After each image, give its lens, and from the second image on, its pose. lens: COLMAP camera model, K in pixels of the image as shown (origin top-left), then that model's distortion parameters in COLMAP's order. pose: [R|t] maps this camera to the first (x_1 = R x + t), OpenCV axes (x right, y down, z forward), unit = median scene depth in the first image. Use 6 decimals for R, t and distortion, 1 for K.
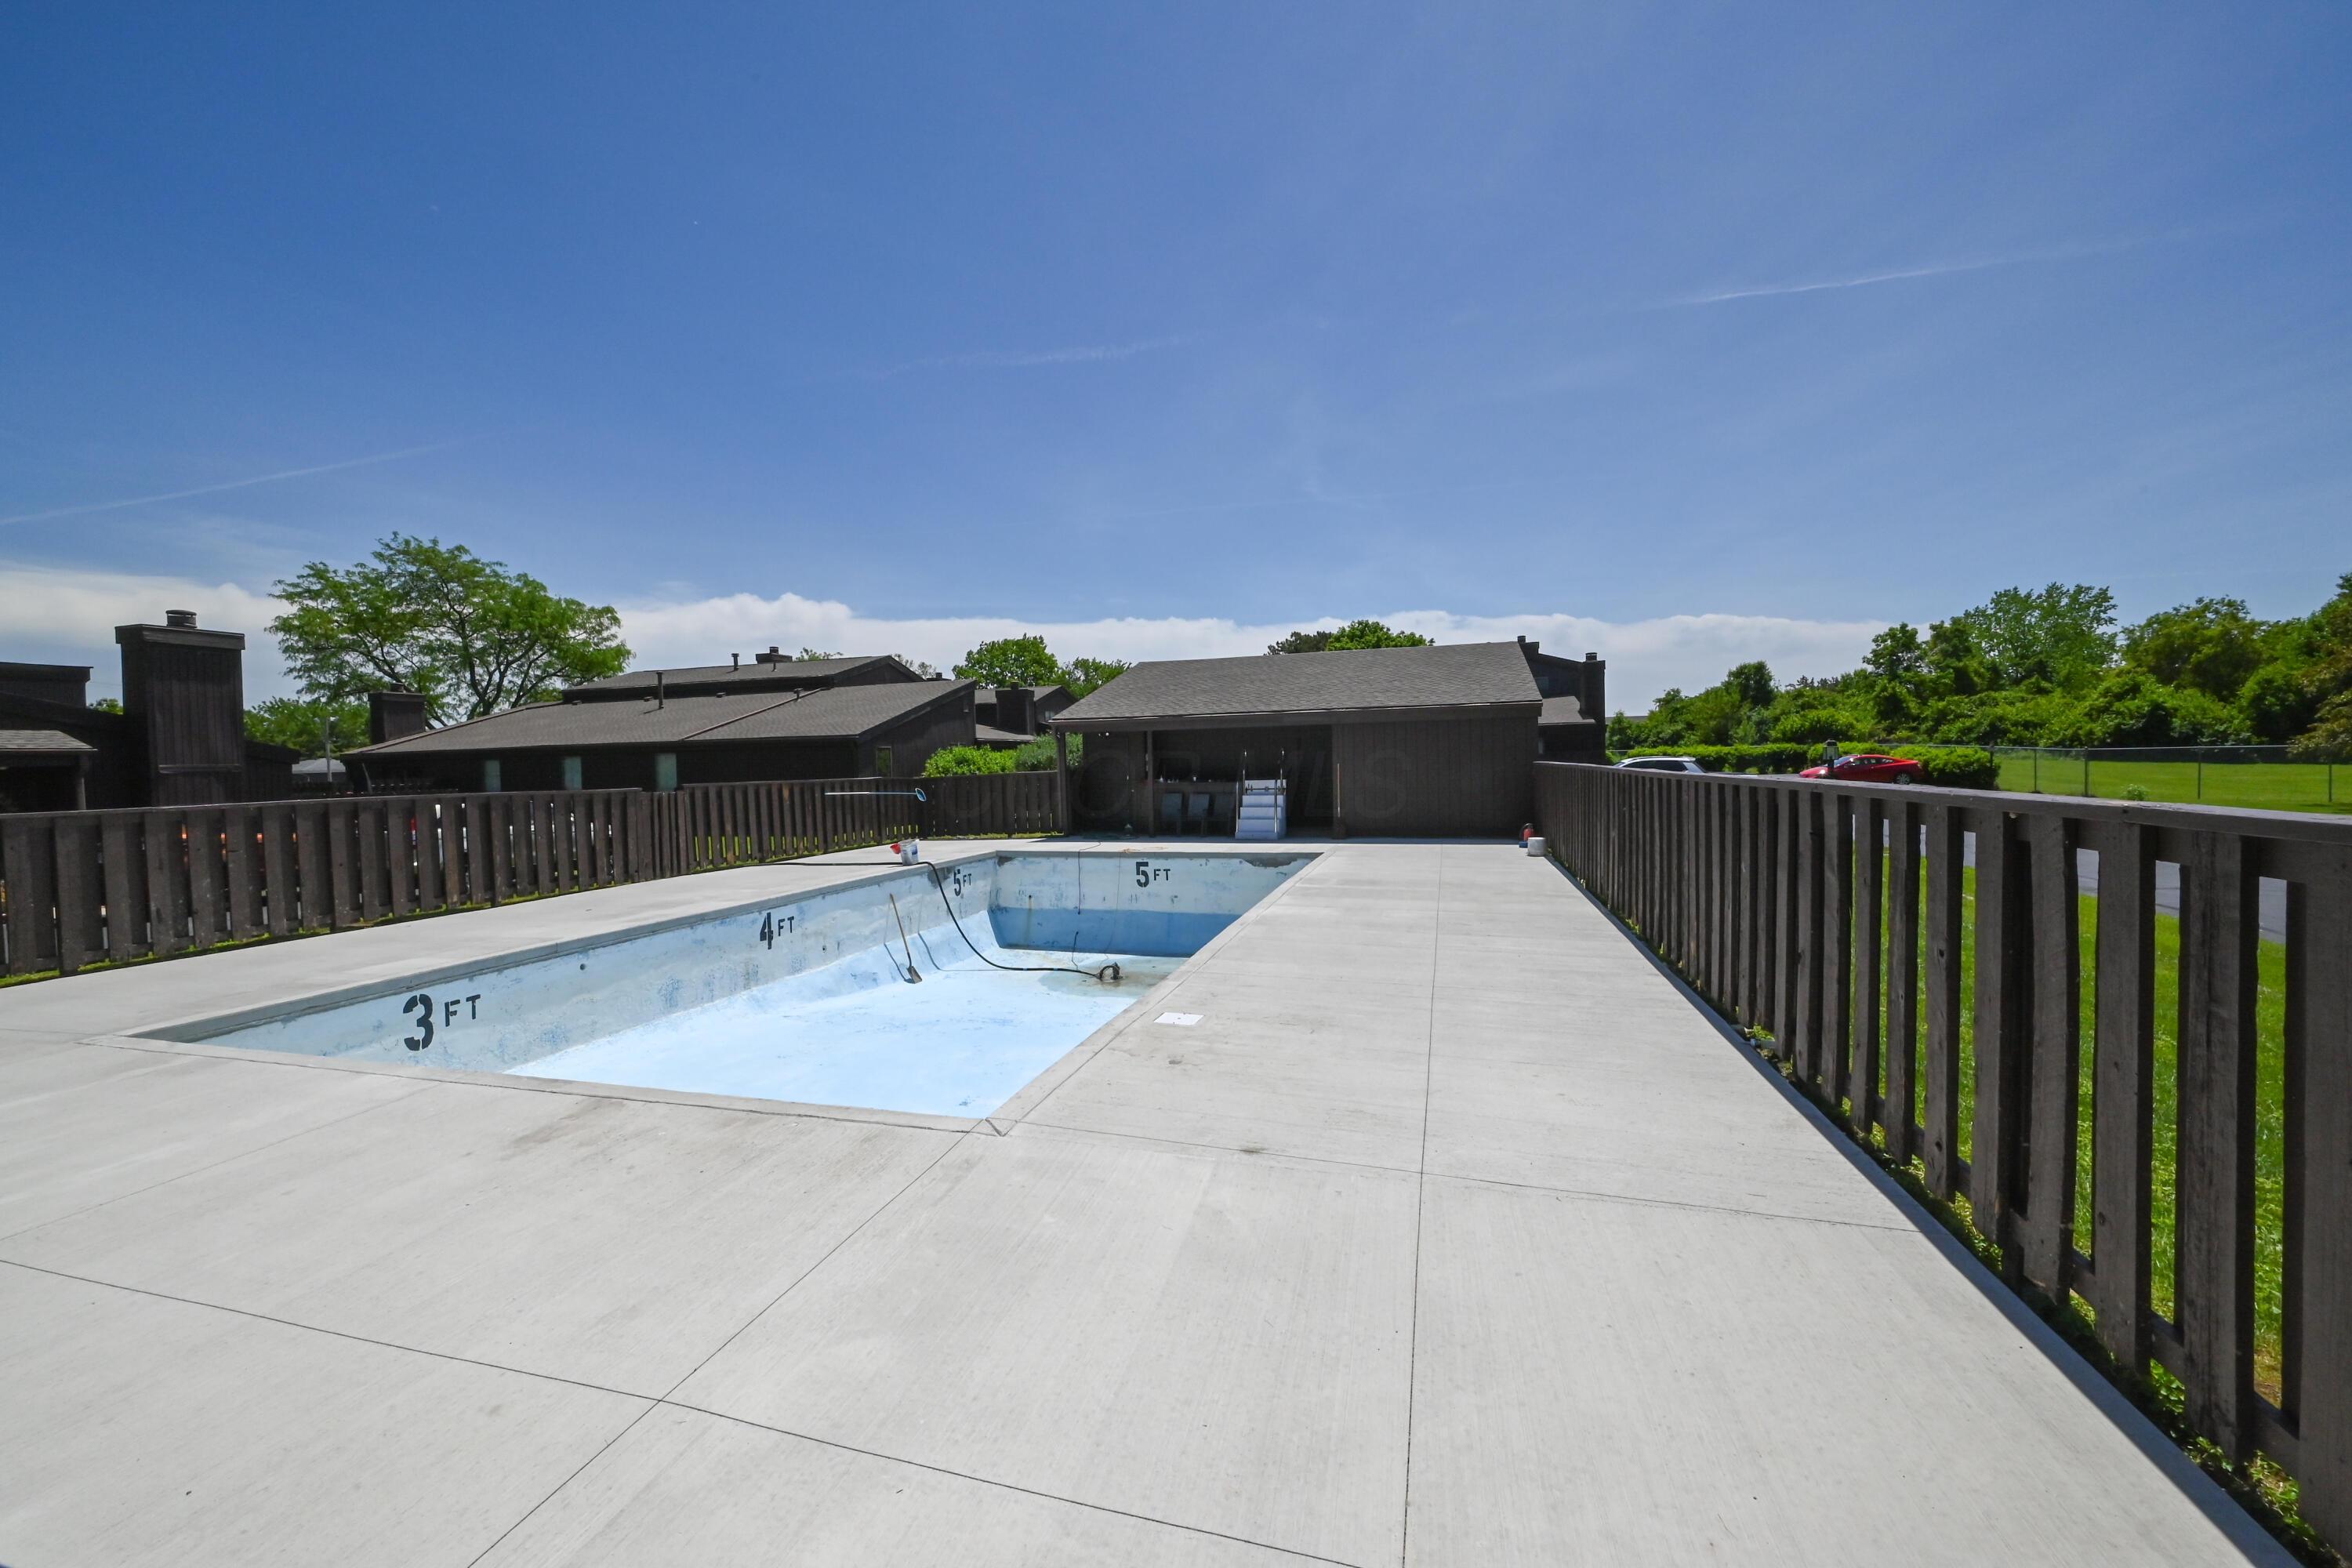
lens RADIAL K [[923.7, 0, 1178.9], [0, 923.7, 797.0], [0, 0, 1]] dist [-0.001529, 0.000026]
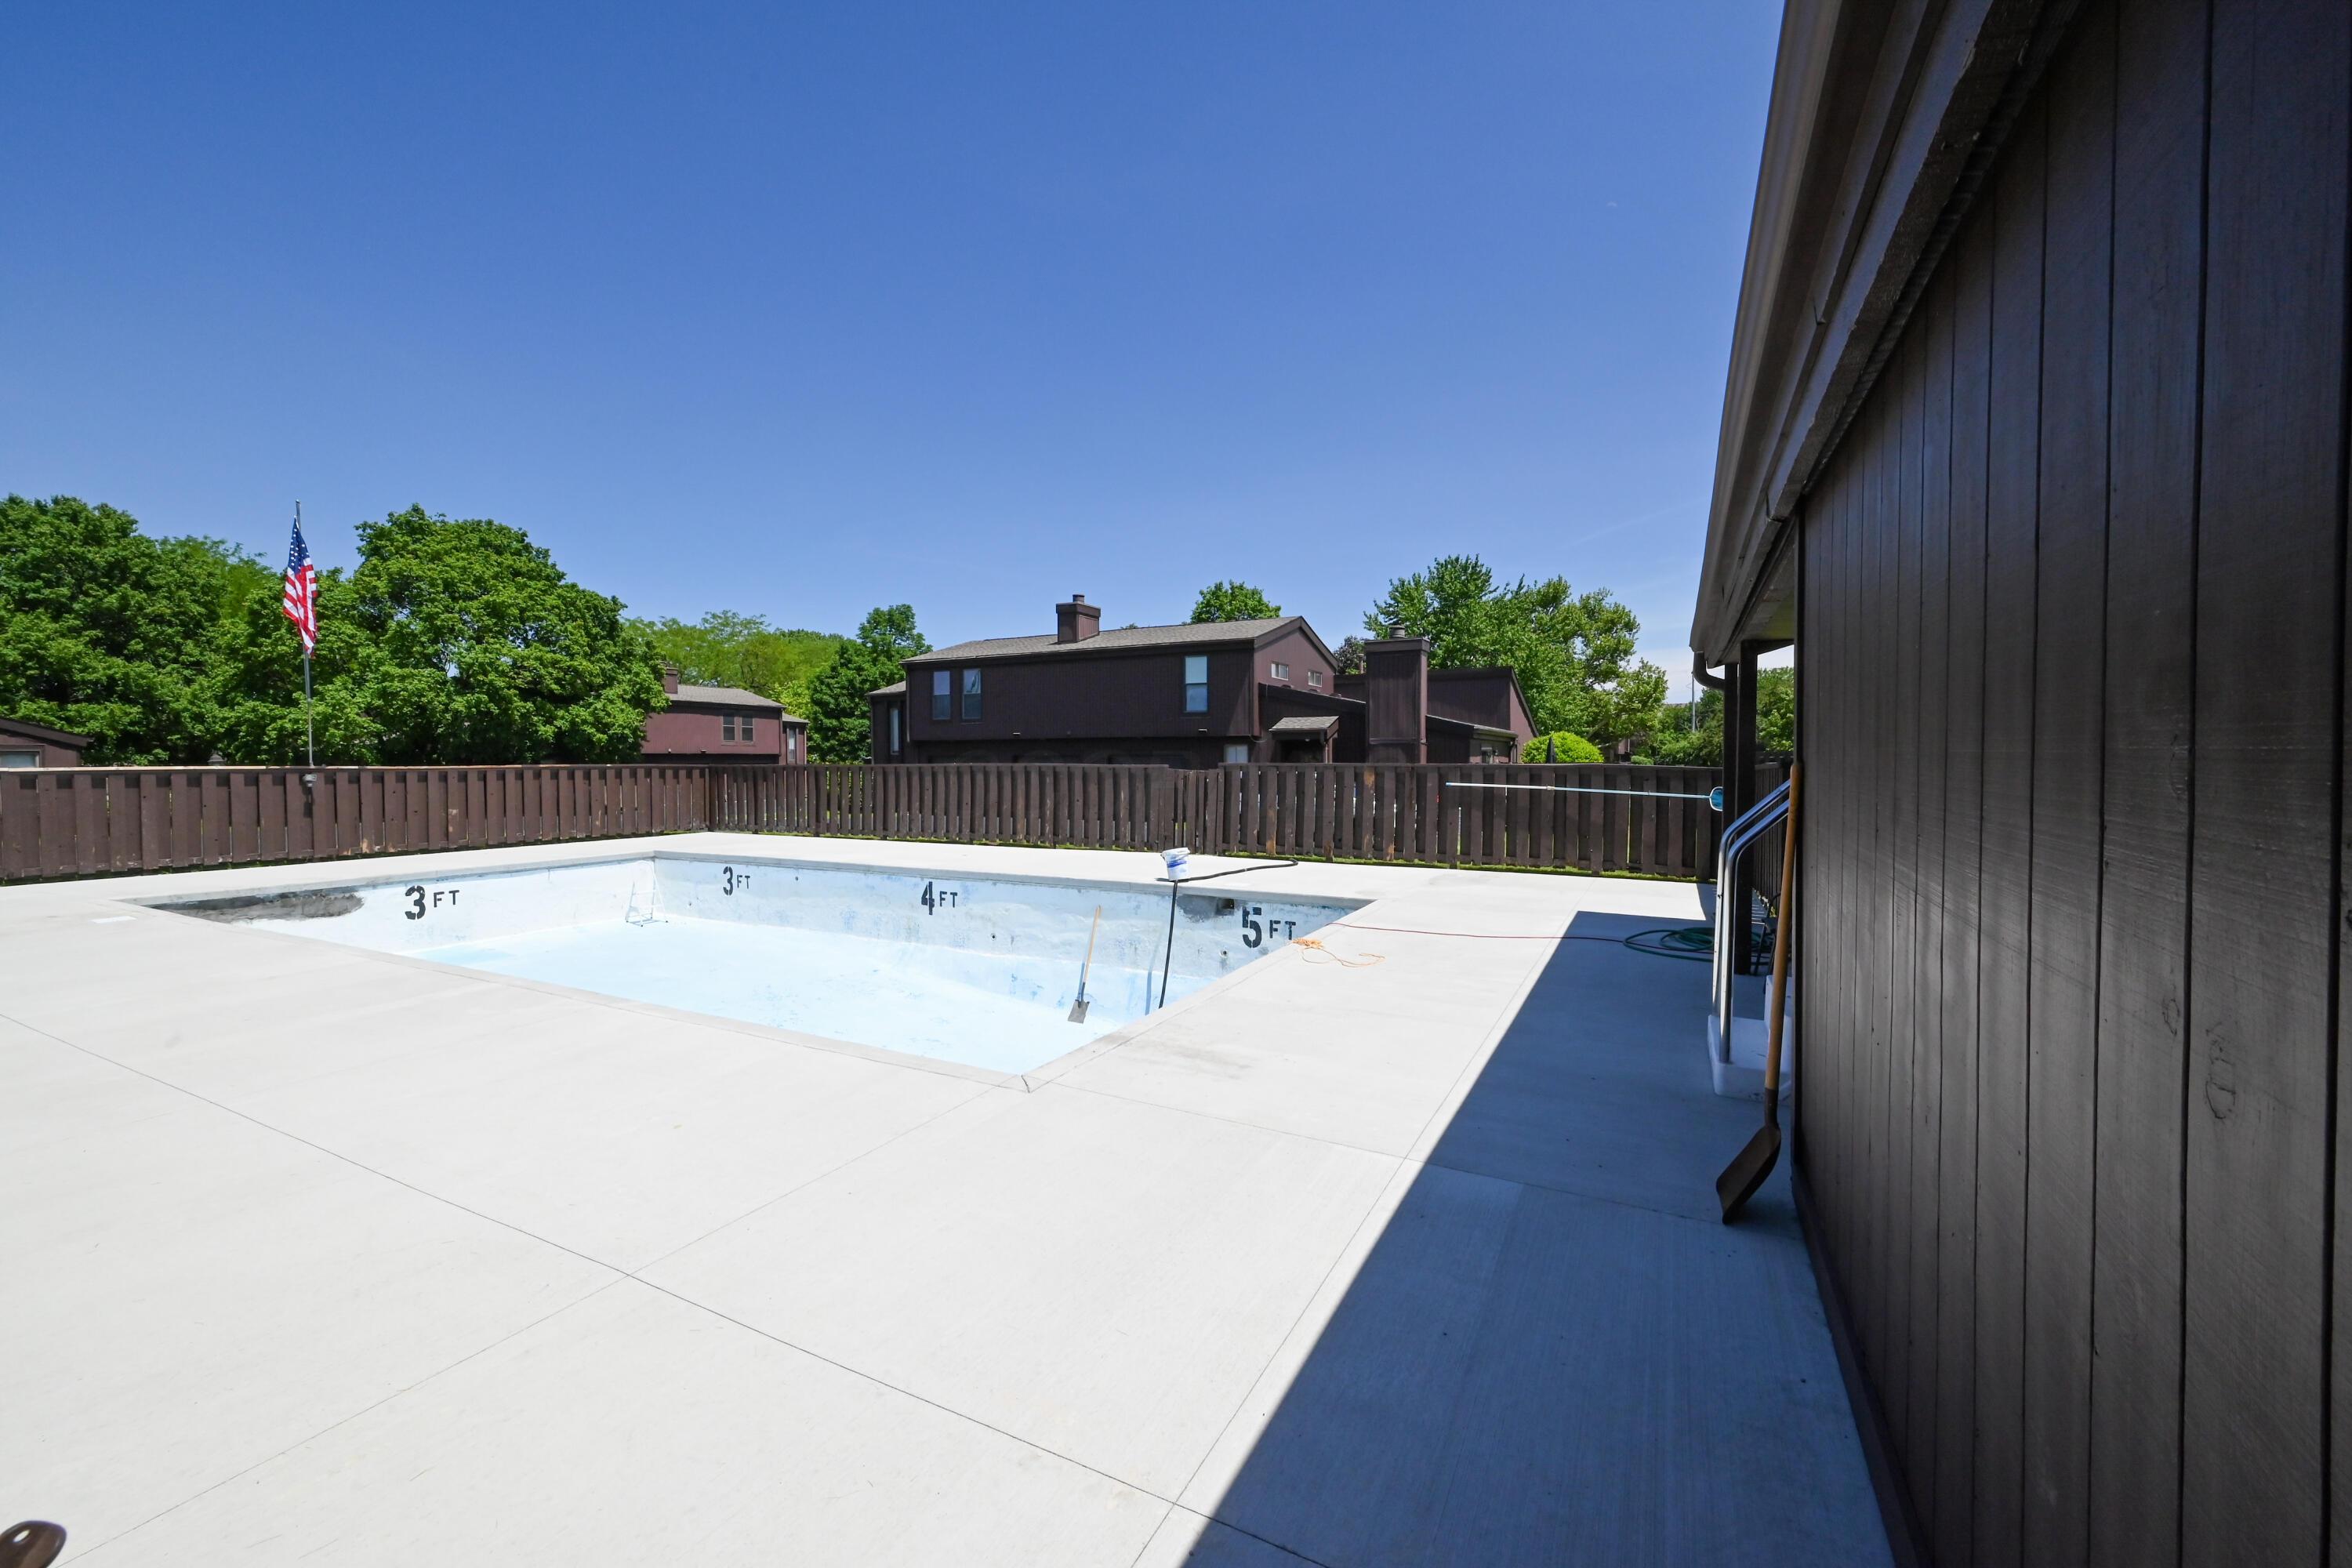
lens RADIAL K [[923.7, 0, 1184.5], [0, 923.7, 776.5], [0, 0, 1]] dist [-0.001529, 0.000026]
pose [[-0.200065, 0.046856, -0.978662, 0.537291], [-0.026312, 0.998239, 0.053173, -0.062624], [0.979429, 0.036388, -0.198480, 1.439693]]
